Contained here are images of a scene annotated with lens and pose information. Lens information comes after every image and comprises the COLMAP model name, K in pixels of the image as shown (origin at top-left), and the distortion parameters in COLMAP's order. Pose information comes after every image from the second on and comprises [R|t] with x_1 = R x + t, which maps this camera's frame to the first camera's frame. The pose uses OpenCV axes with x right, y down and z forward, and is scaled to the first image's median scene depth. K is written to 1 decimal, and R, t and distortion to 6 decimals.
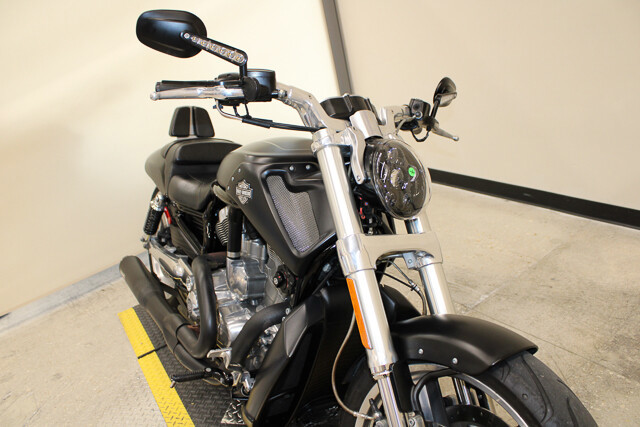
lens RADIAL K [[522.3, 0, 318.5], [0, 522.3, 217.4], [0, 0, 1]] dist [-0.155769, 0.124847]
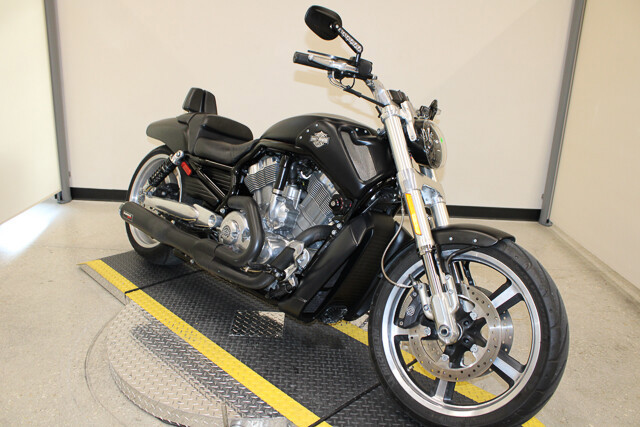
lens RADIAL K [[522.3, 0, 318.7], [0, 522.3, 215.6], [0, 0, 1]] dist [-0.155769, 0.124847]
pose [[0.934028, 0.150532, 0.323932, -0.420049], [-0.113737, 0.984998, -0.129780, 0.250735], [-0.338608, 0.084375, 0.937137, -0.244139]]
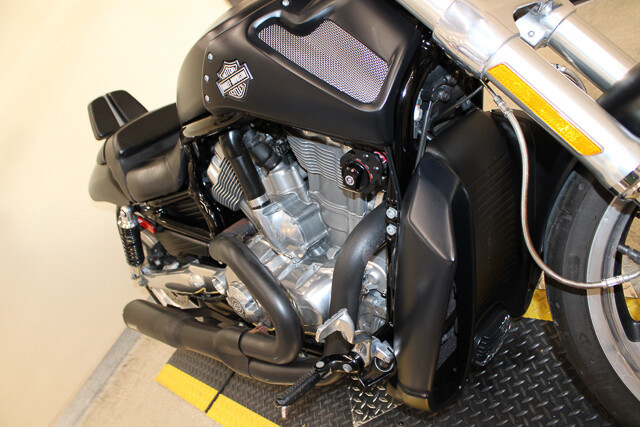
lens RADIAL K [[522.3, 0, 317.2], [0, 522.3, 213.1], [0, 0, 1]] dist [-0.155769, 0.124847]
pose [[0.869026, -0.492419, 0.048136, -0.118148], [0.490894, 0.870283, 0.040383, 0.080637], [-0.061778, -0.011465, 0.998024, 0.275075]]
